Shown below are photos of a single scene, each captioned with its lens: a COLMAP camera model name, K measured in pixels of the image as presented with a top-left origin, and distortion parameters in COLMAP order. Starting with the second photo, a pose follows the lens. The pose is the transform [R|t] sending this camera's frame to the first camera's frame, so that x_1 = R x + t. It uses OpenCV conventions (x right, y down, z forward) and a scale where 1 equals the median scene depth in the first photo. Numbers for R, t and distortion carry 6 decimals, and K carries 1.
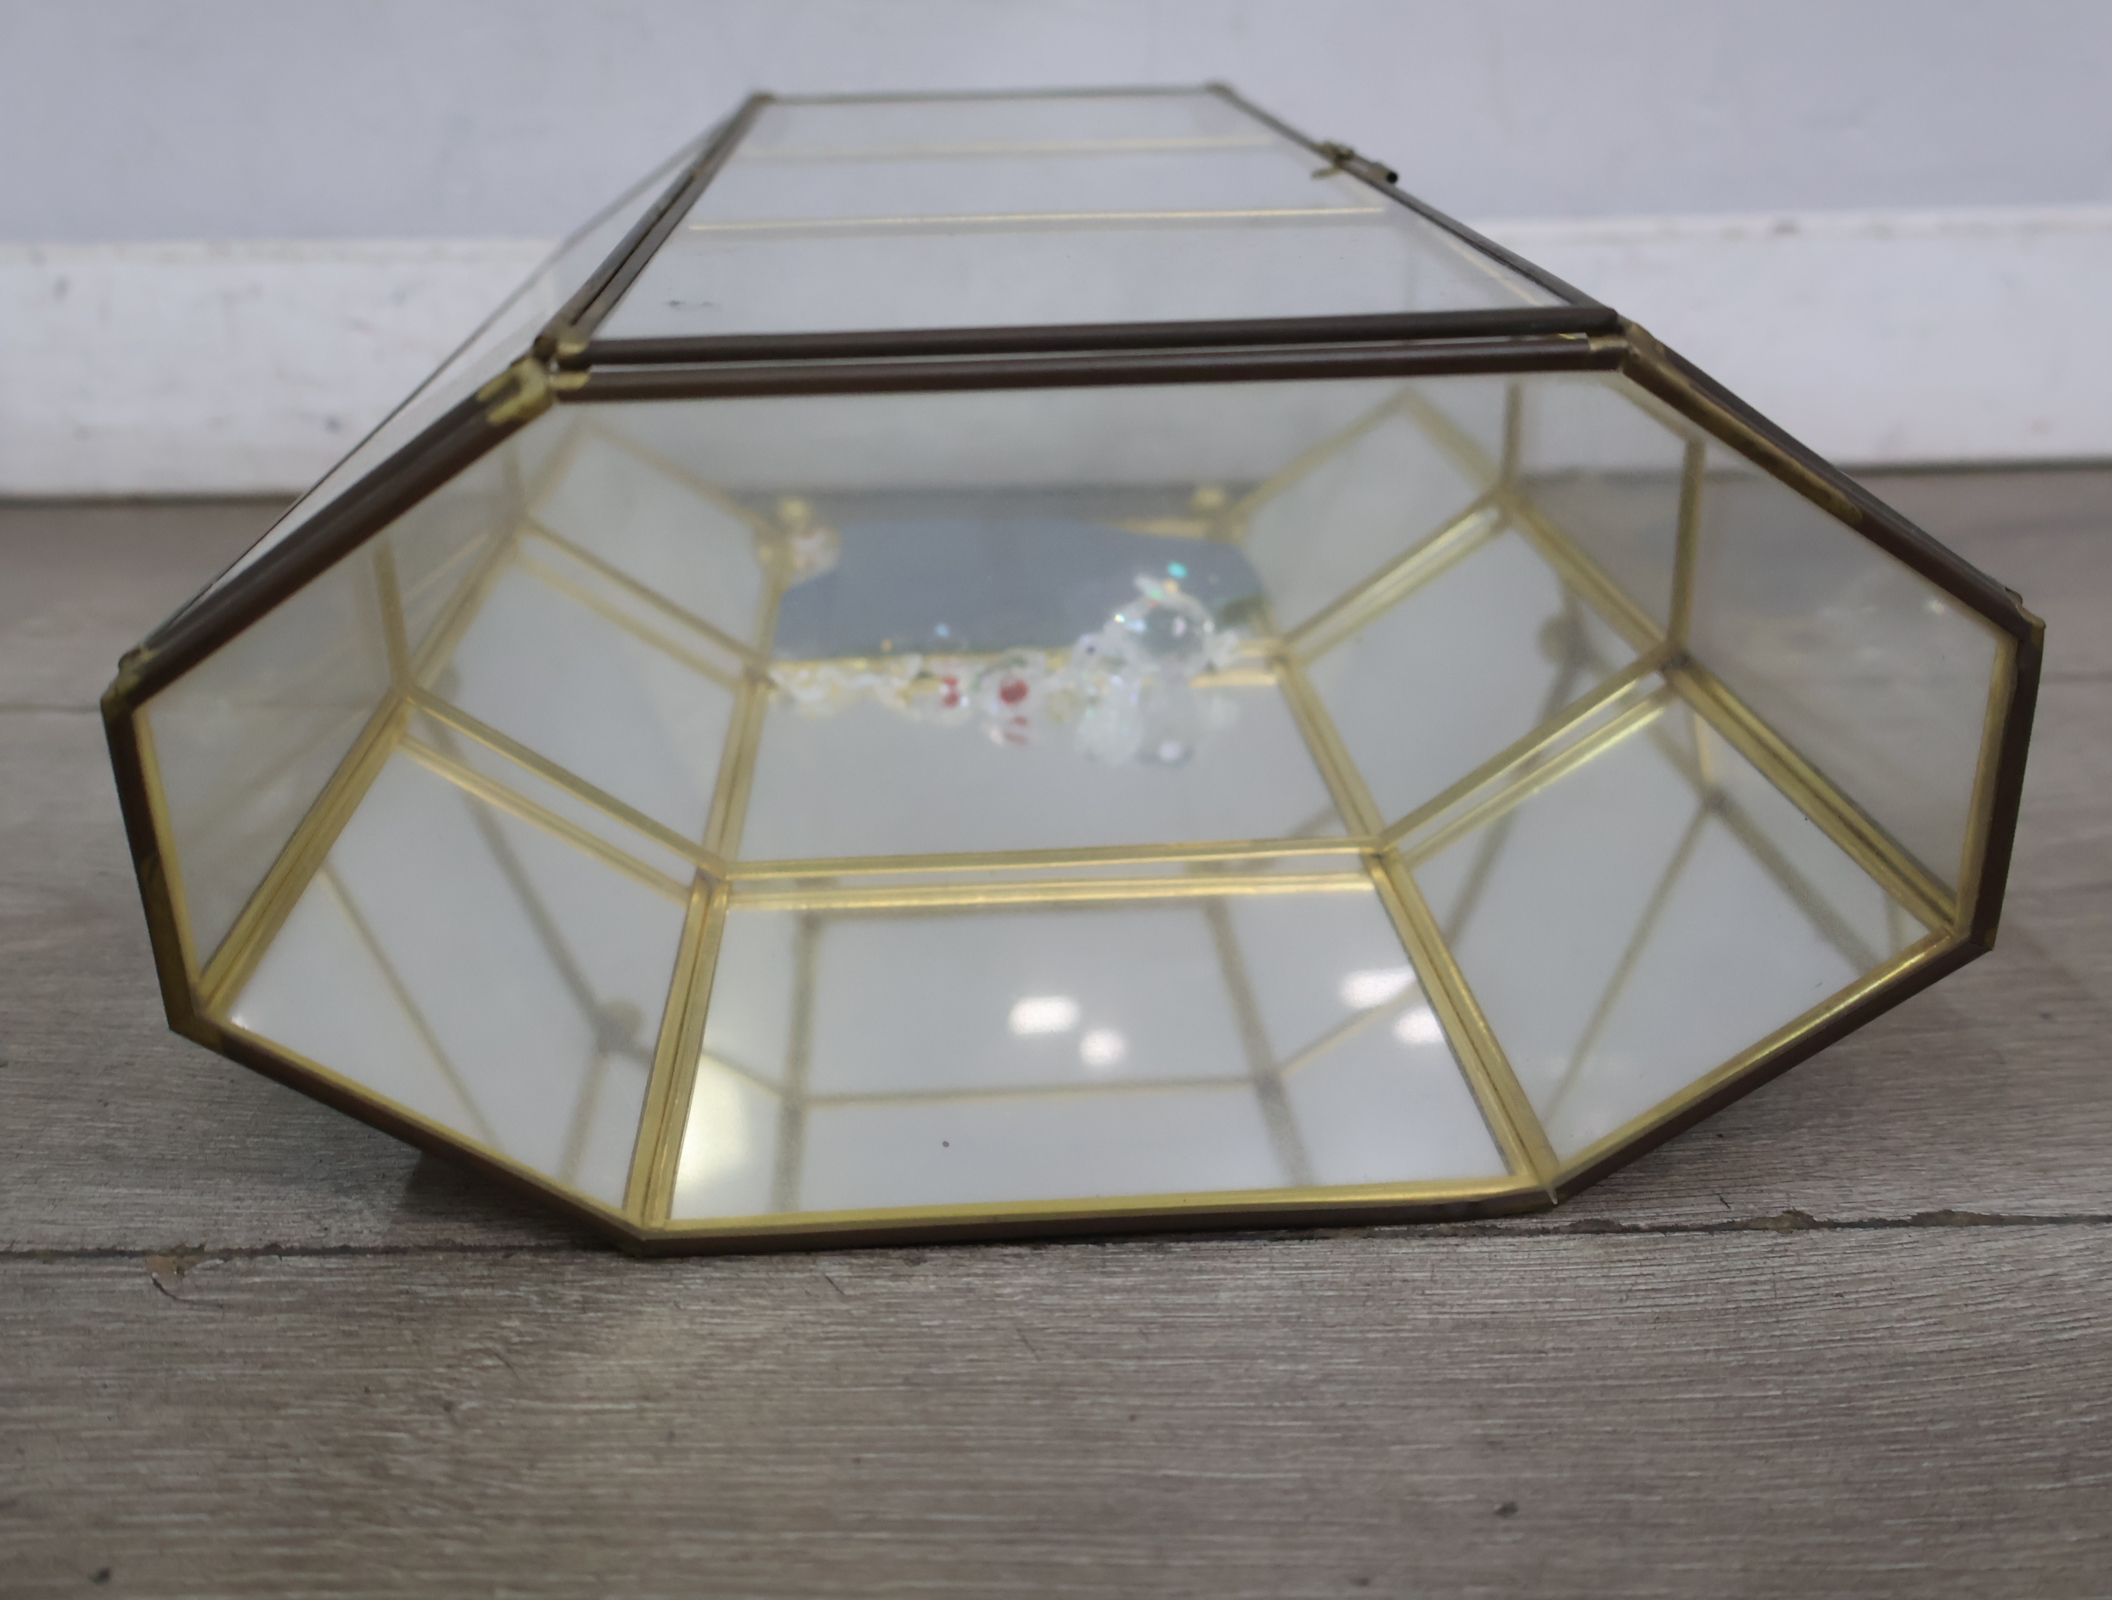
lens RADIAL K [[2114.0, 0, 1057.5], [0, 2114.0, 789.1], [0, 0, 1]] dist [0.014556, 0.000329]
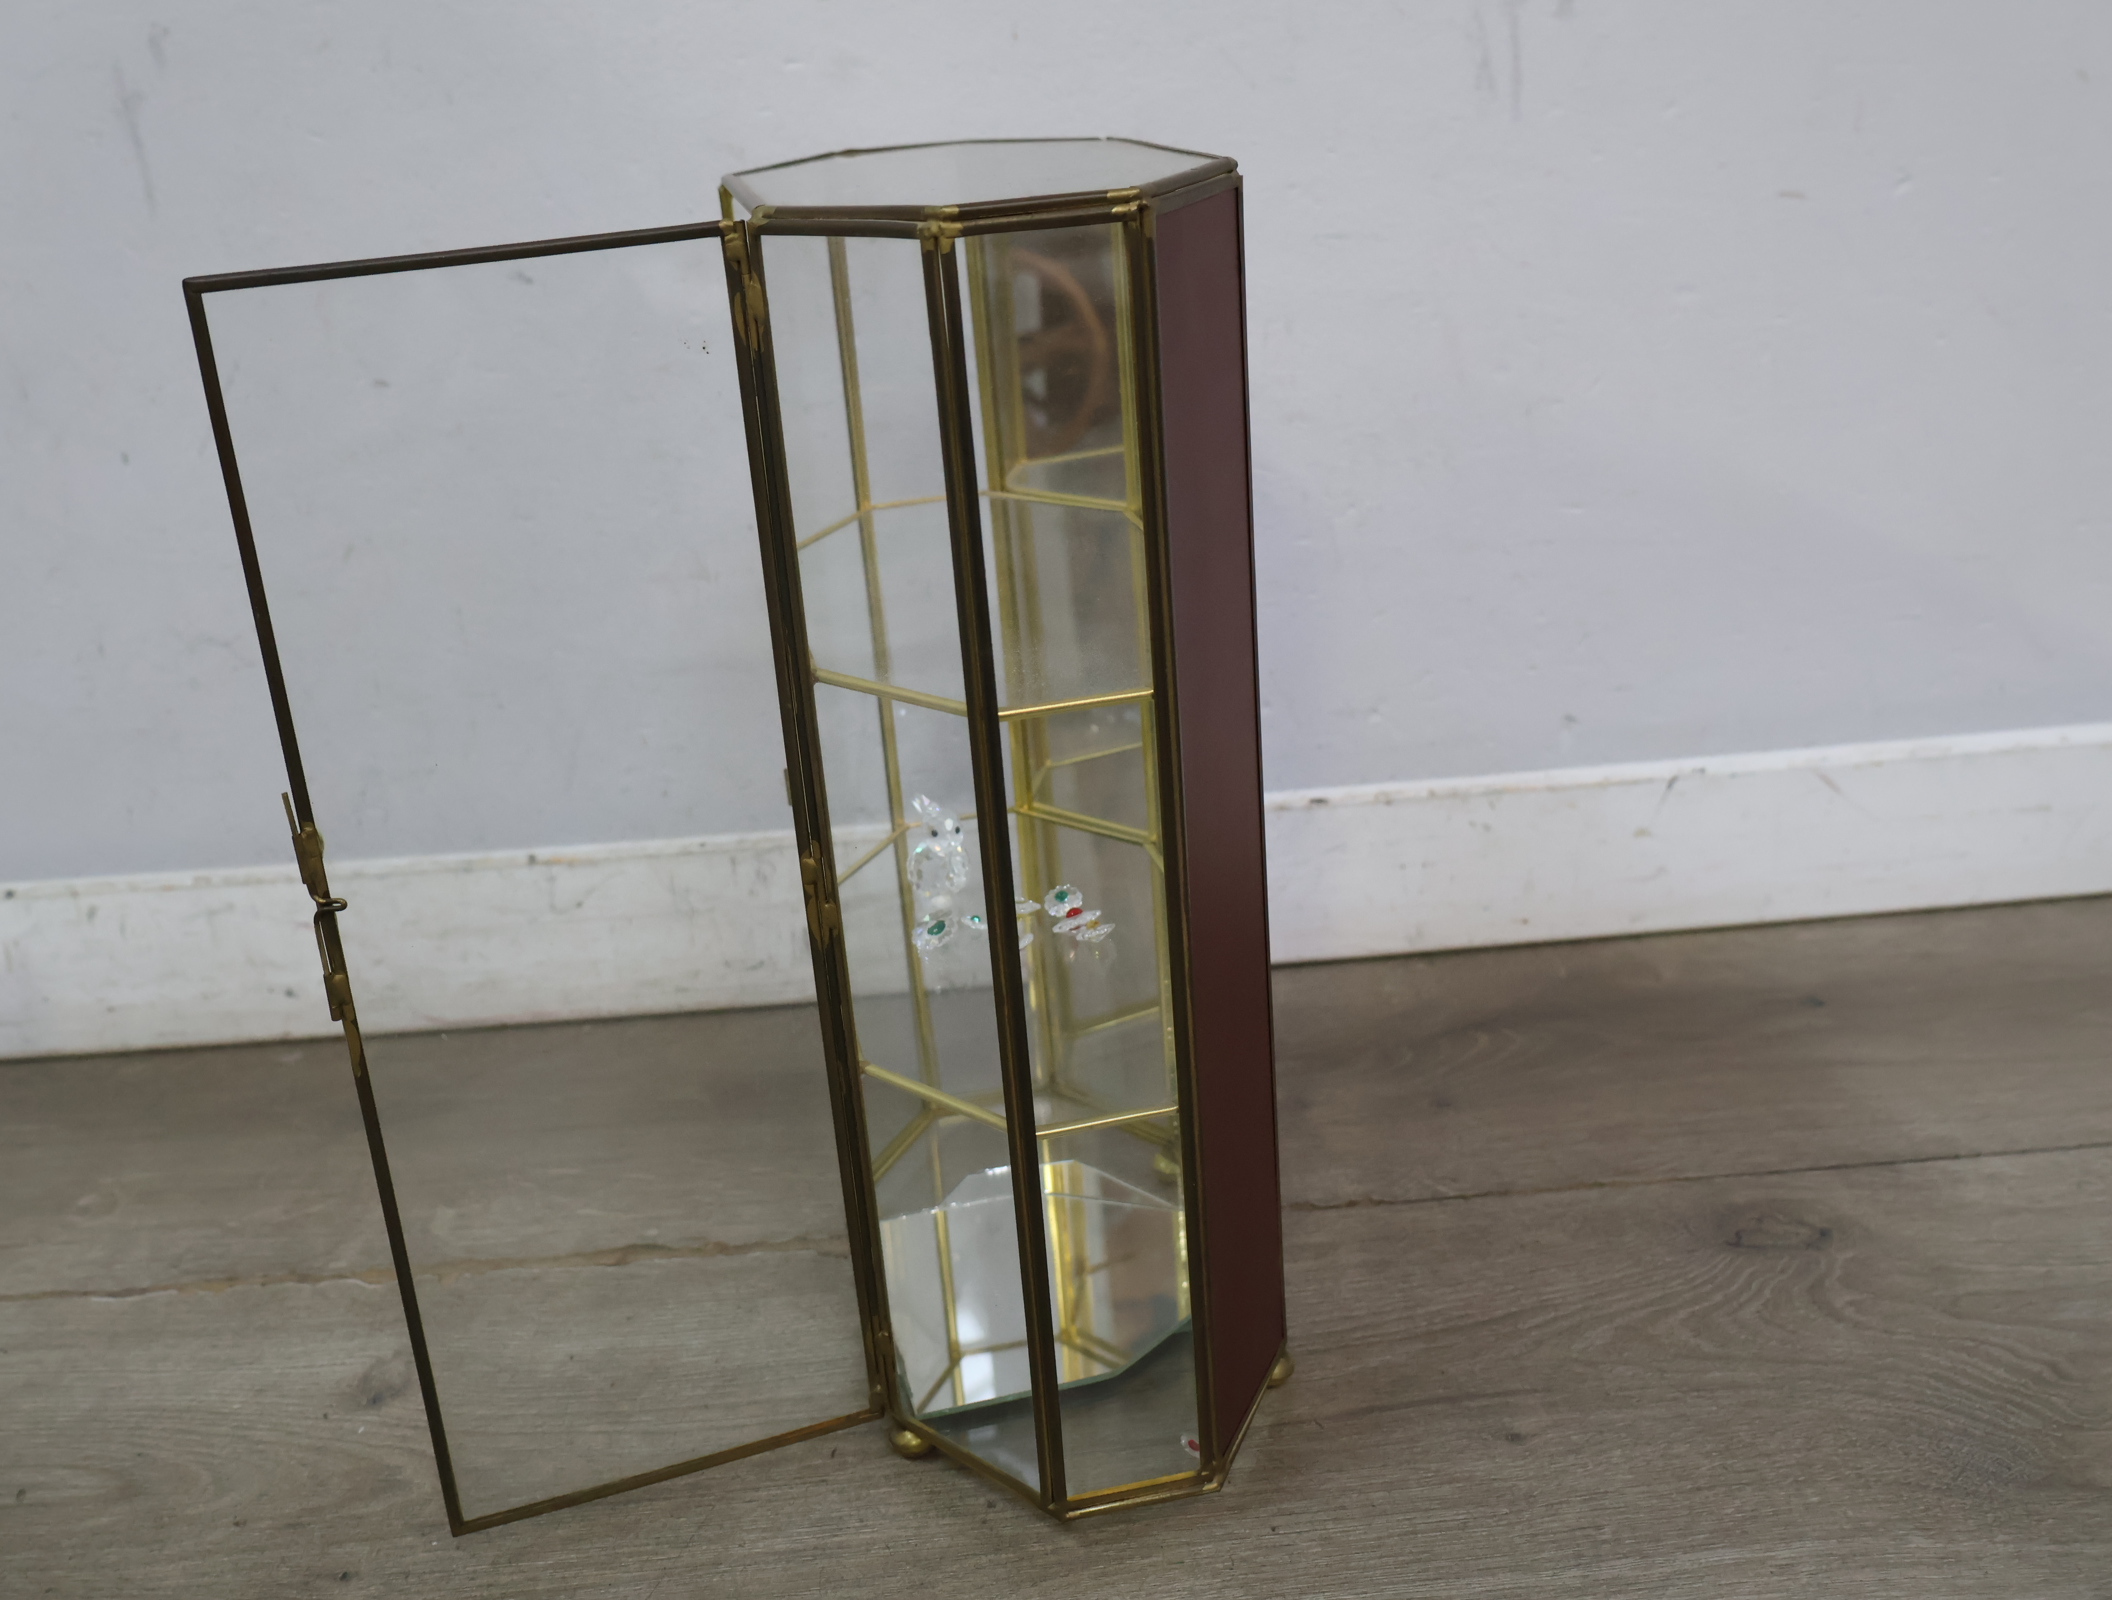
lens RADIAL K [[2122.1, 0, 1046.2], [0, 2122.1, 794.1], [0, 0, 1]] dist [0.013889, 0.003969]
pose [[0.998292, -0.056364, -0.015399, 0.415125], [0.055961, 0.998109, -0.025427, -0.546156], [0.016804, 0.024522, 0.999558, -0.884534]]
